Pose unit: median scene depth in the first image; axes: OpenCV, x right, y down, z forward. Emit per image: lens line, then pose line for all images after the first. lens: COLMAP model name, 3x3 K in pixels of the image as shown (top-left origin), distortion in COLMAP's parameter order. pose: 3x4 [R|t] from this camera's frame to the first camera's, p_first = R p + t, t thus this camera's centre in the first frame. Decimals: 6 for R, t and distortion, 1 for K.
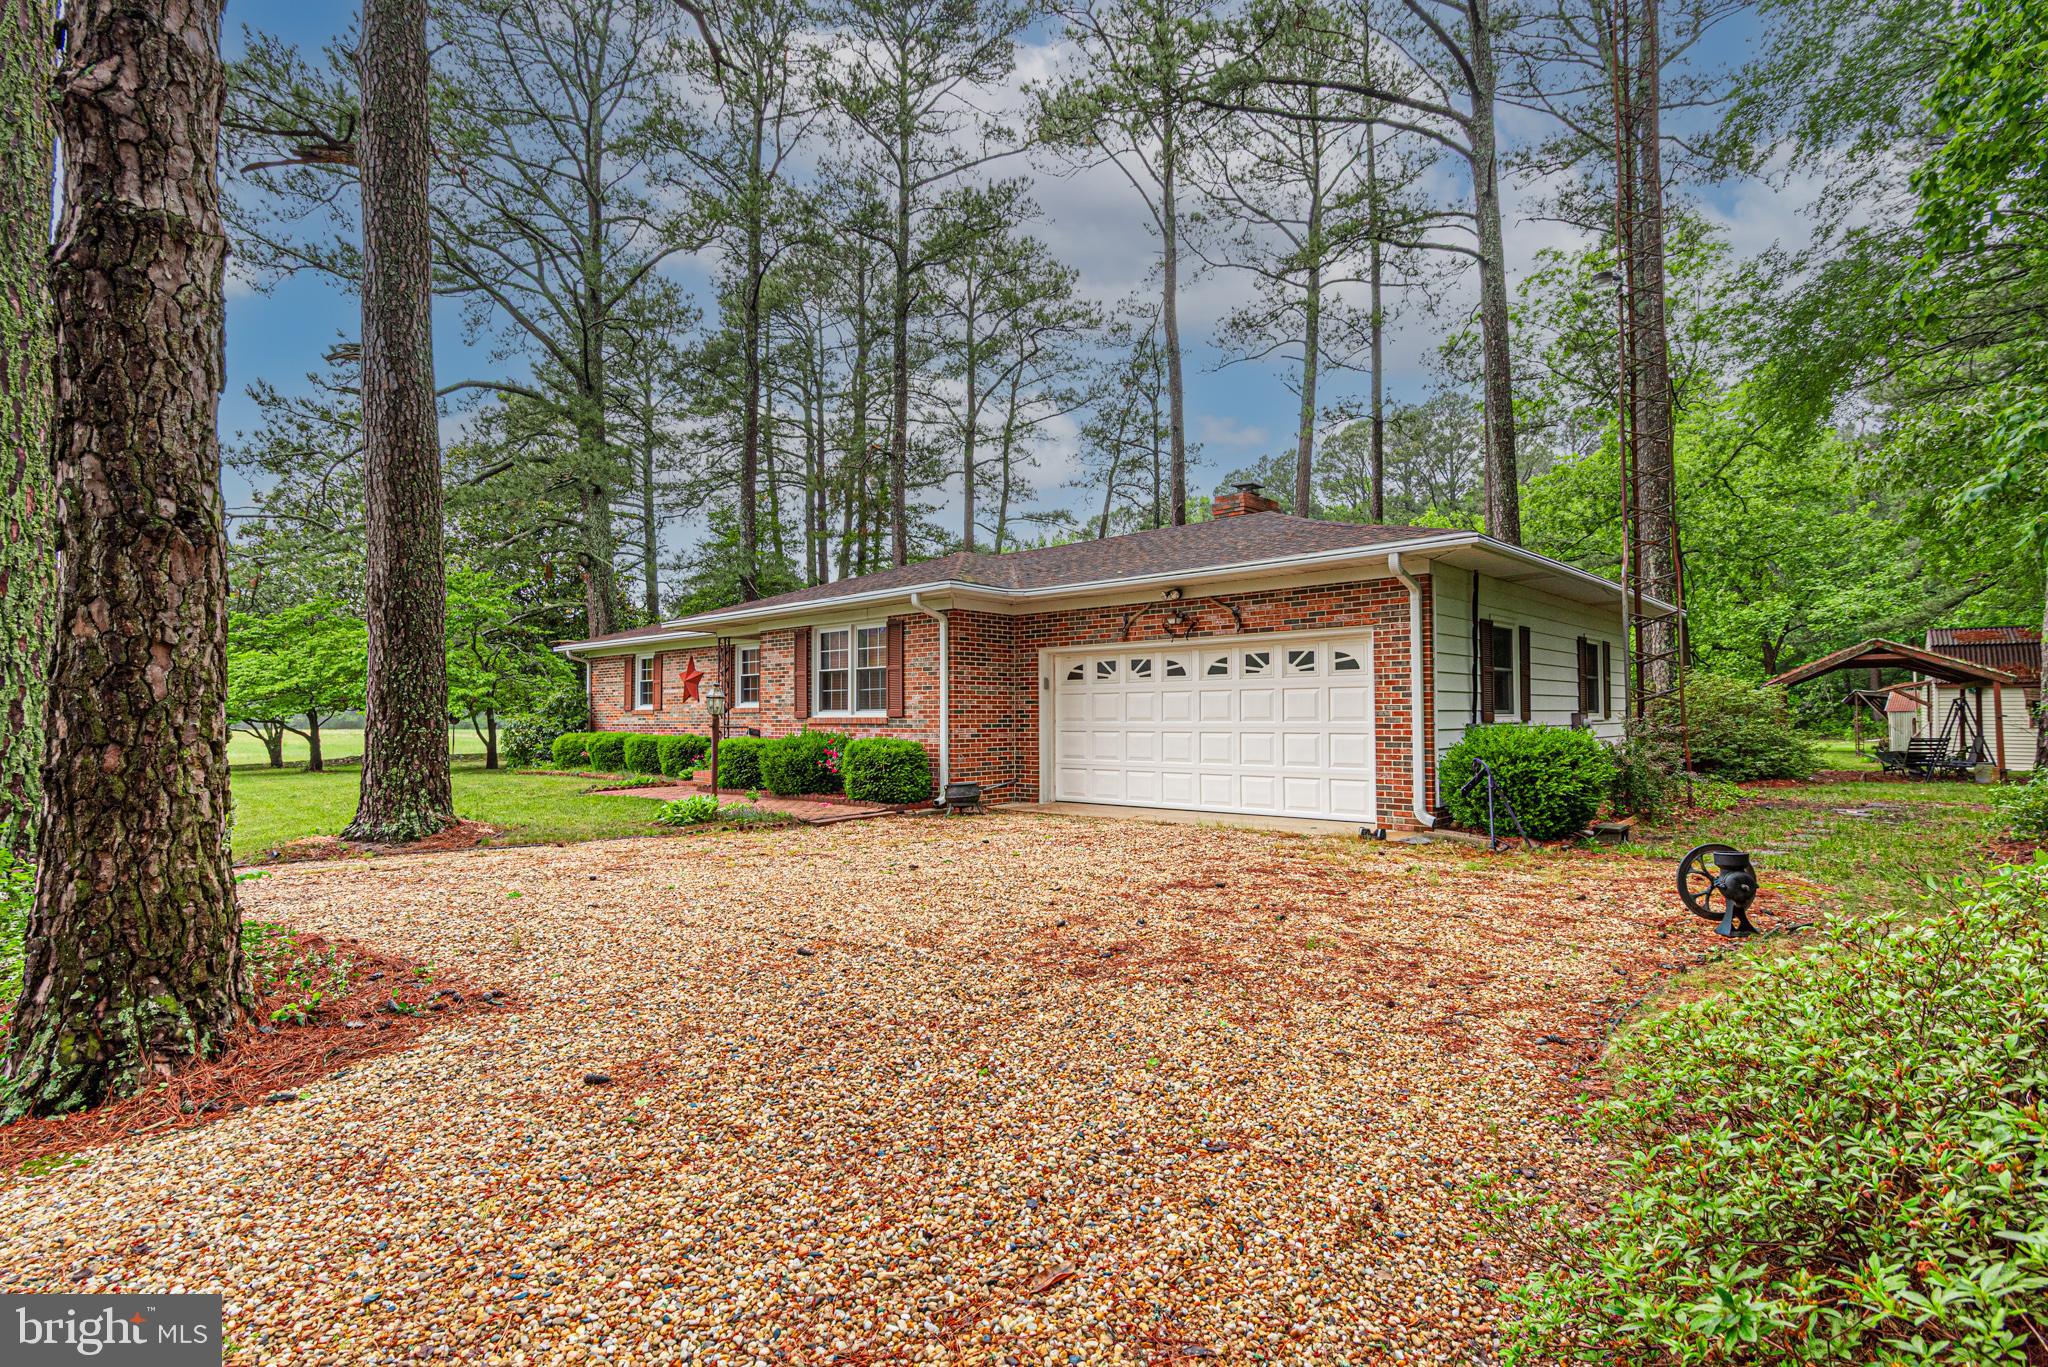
lens RADIAL K [[1016.4, 0, 1018.1], [0, 1016.4, 688.1], [0, 0, 1]] dist [0.000324, -0.000009]
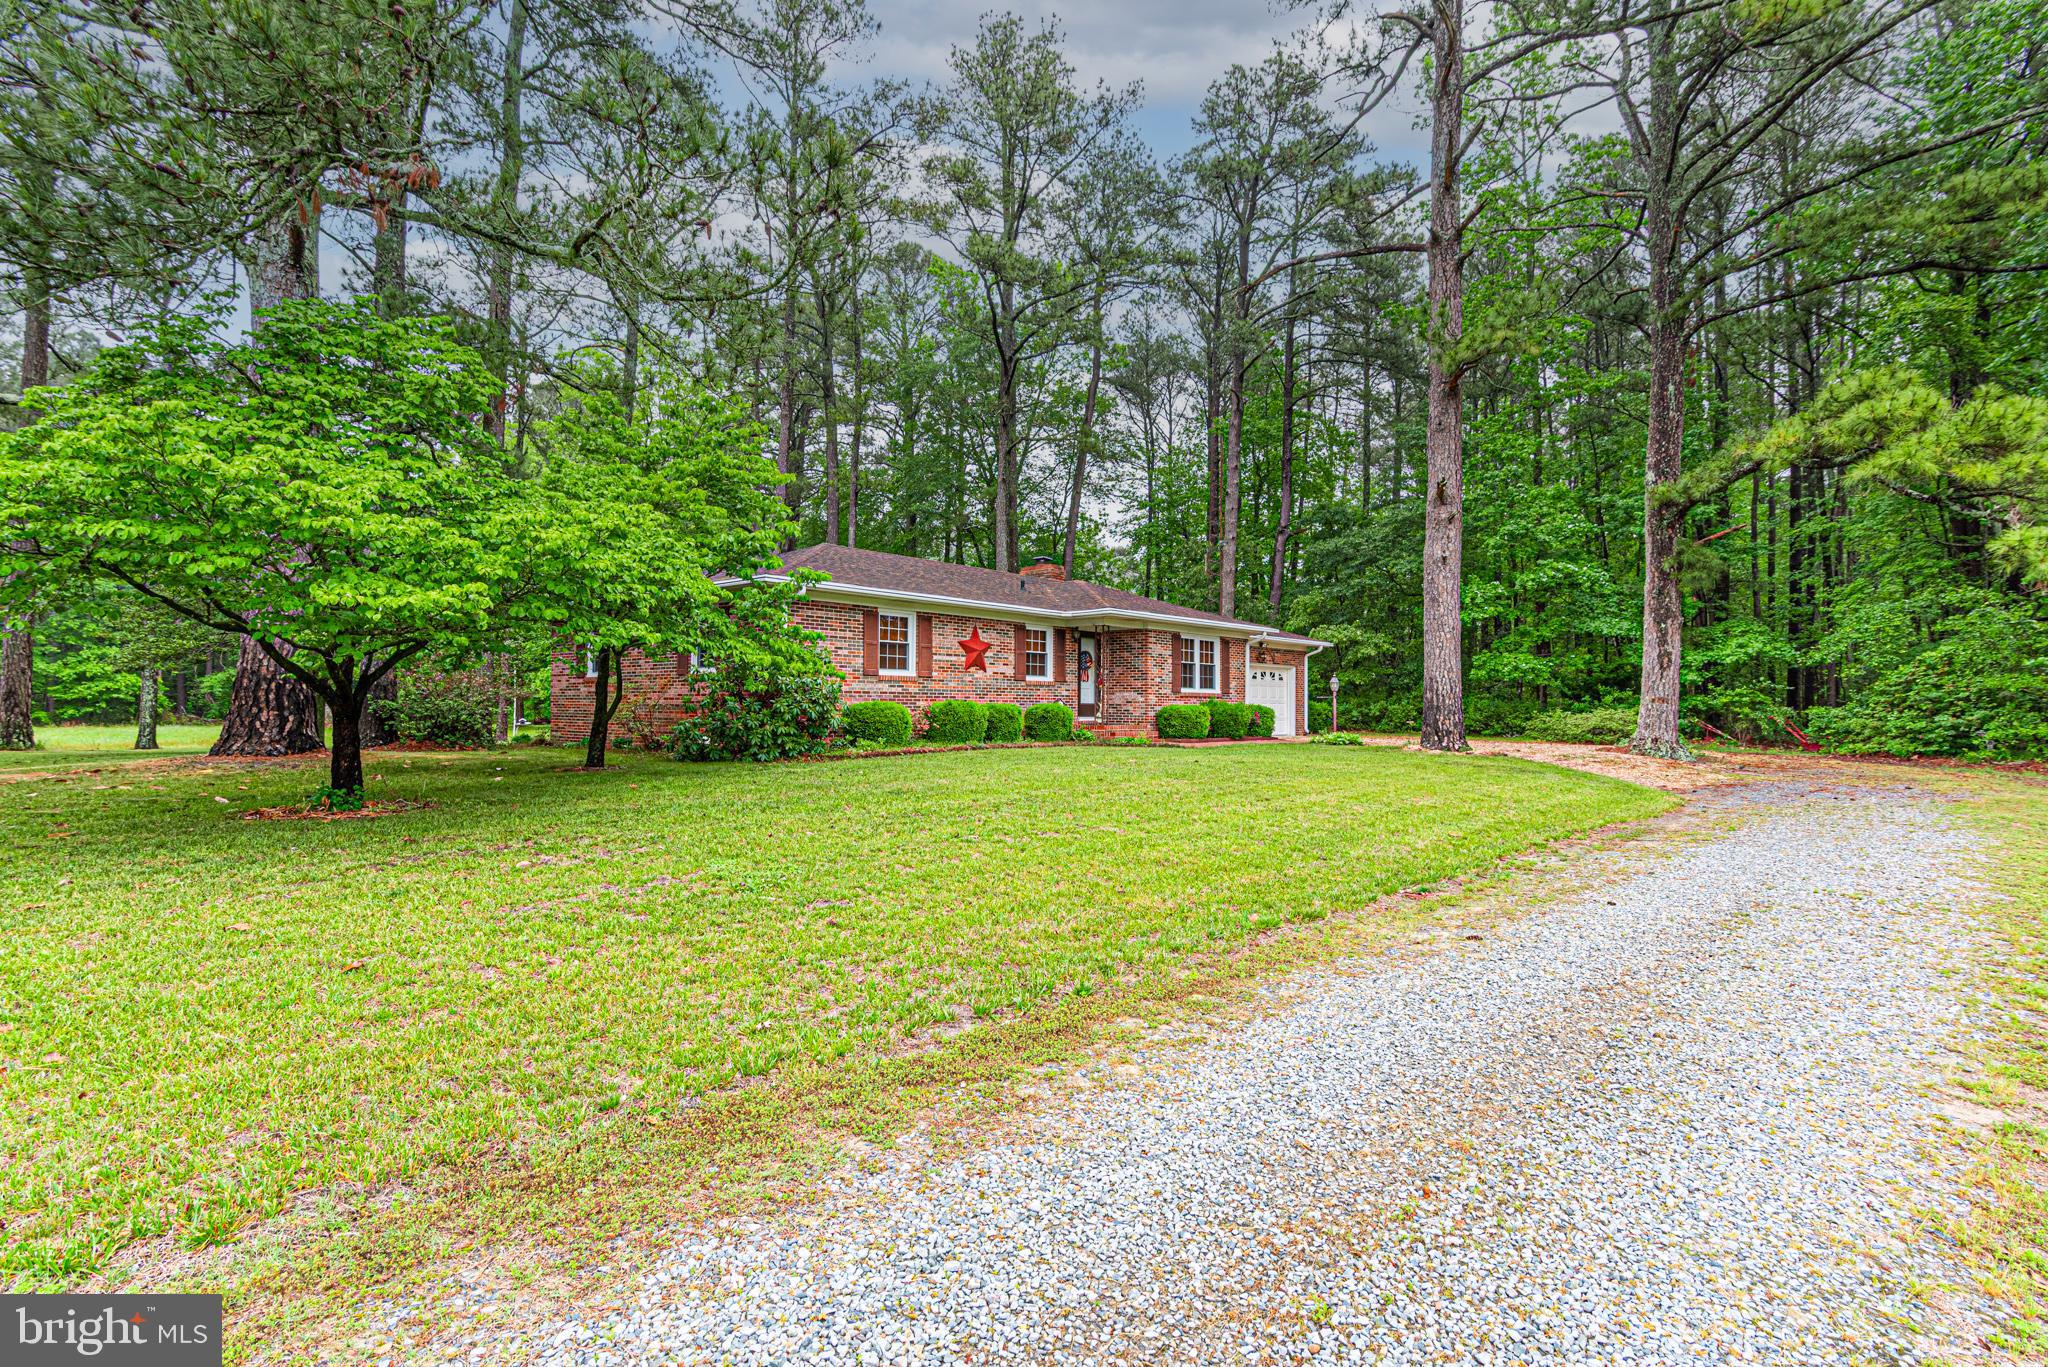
lens RADIAL K [[1016.4, 0, 1023.8], [0, 1016.4, 696.6], [0, 0, 1]] dist [0.000324, -0.000009]
pose [[-0.040700, 0.015254, 0.999055, -2.195835], [-0.035327, 0.999236, -0.016696, 0.088818], [-0.998547, -0.035973, -0.040130, 1.640443]]
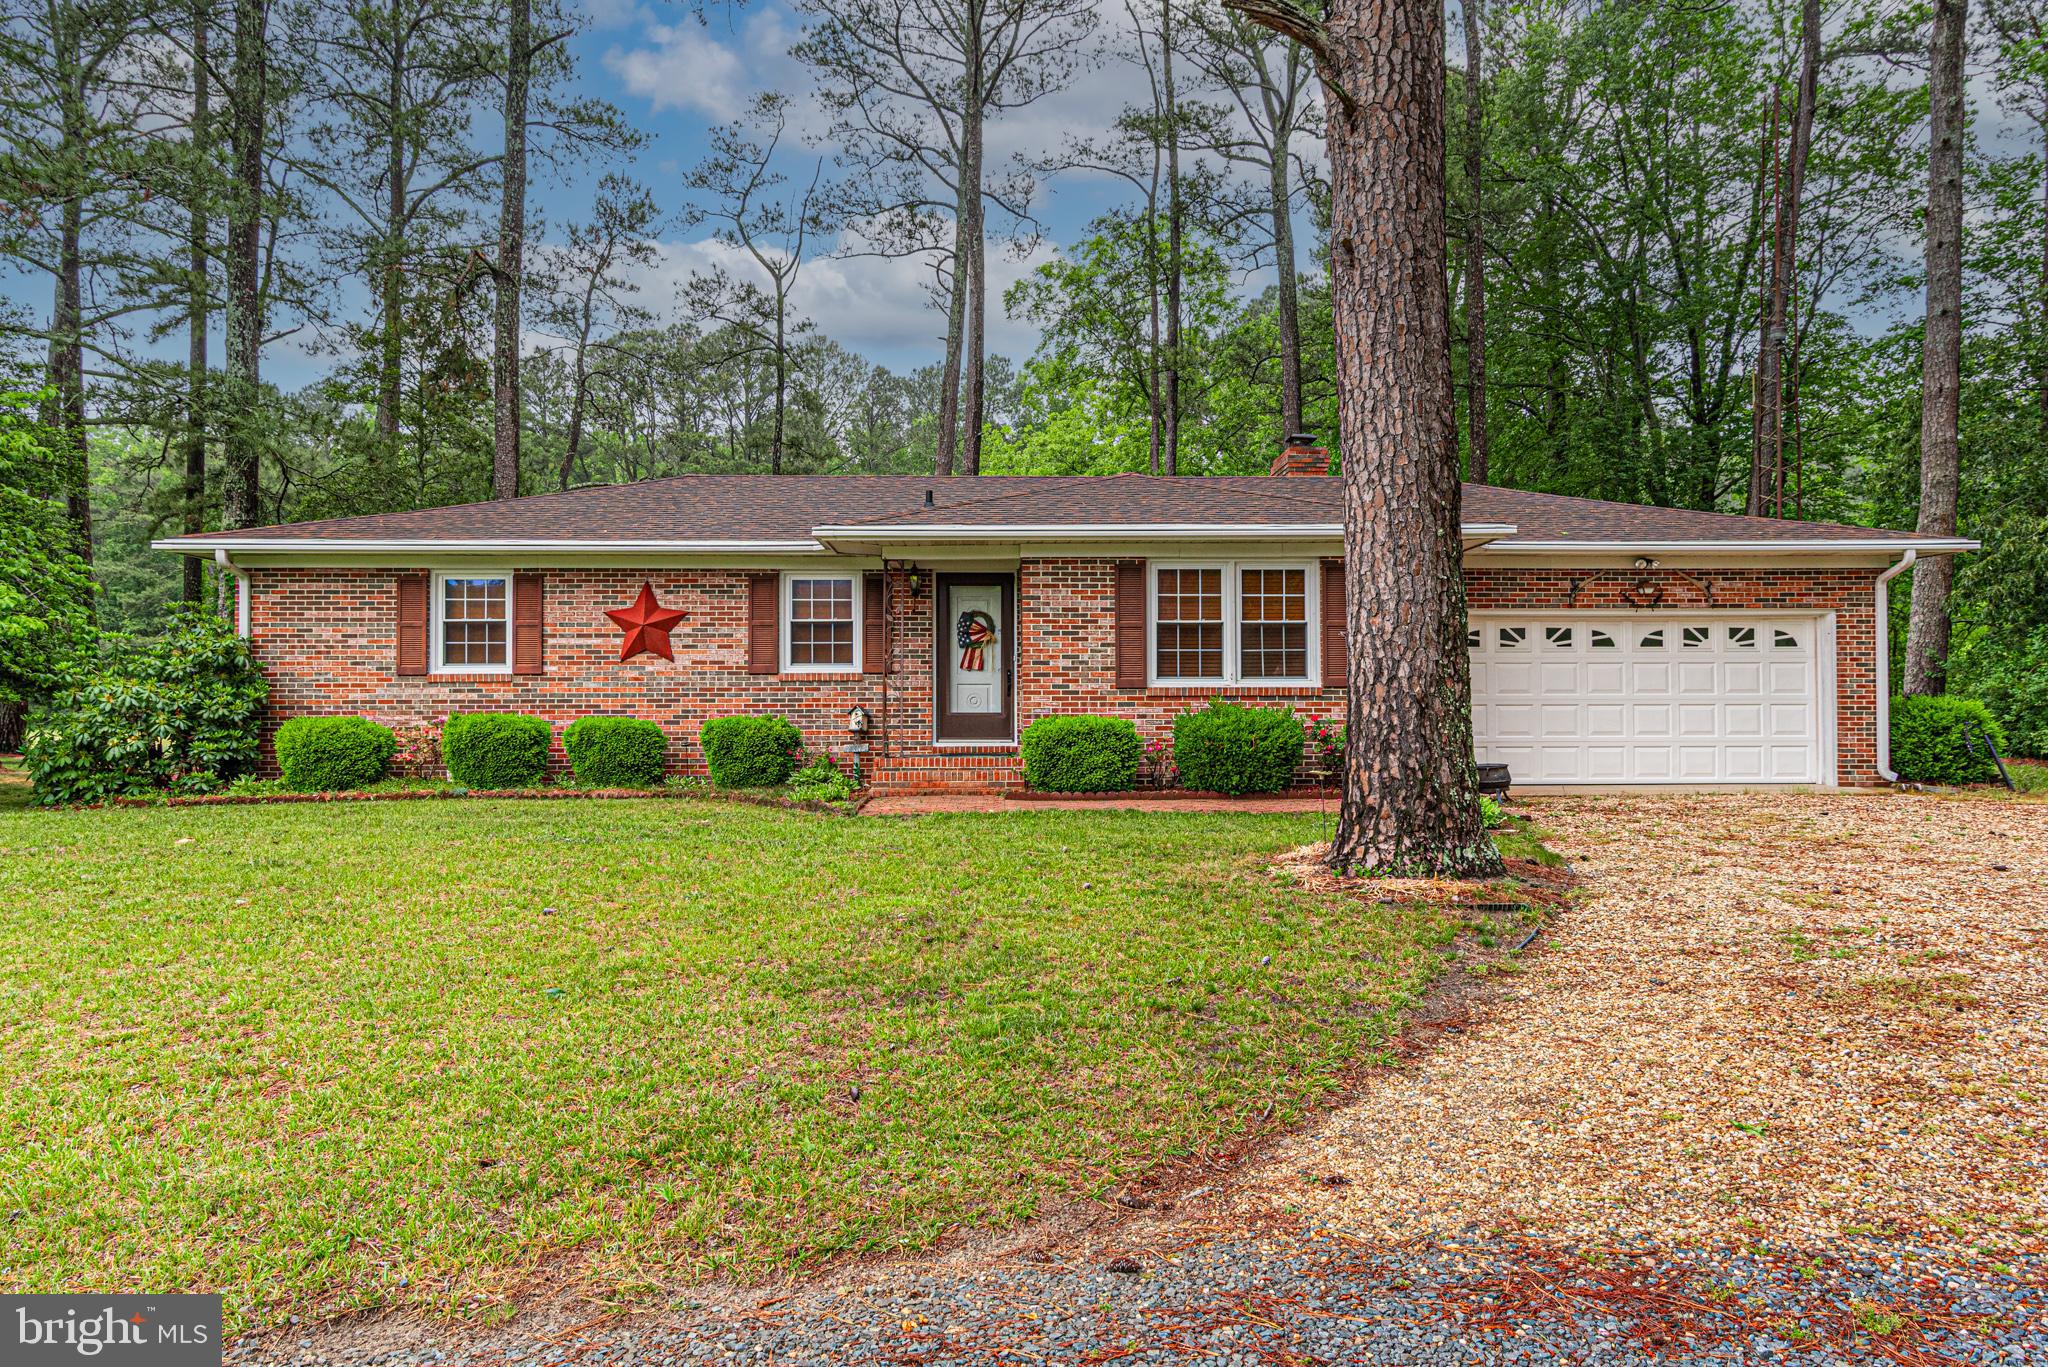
lens RADIAL K [[1254.7, 0, 1028.8], [0, 1254.7, 685.5], [0, 0, 1]] dist [0.000781, -0.000343]
pose [[0.709535, 0.016839, 0.704469, -1.110375], [-0.020884, 0.999778, -0.002864, 0.040911], [-0.704360, -0.012681, 0.709729, 0.556889]]
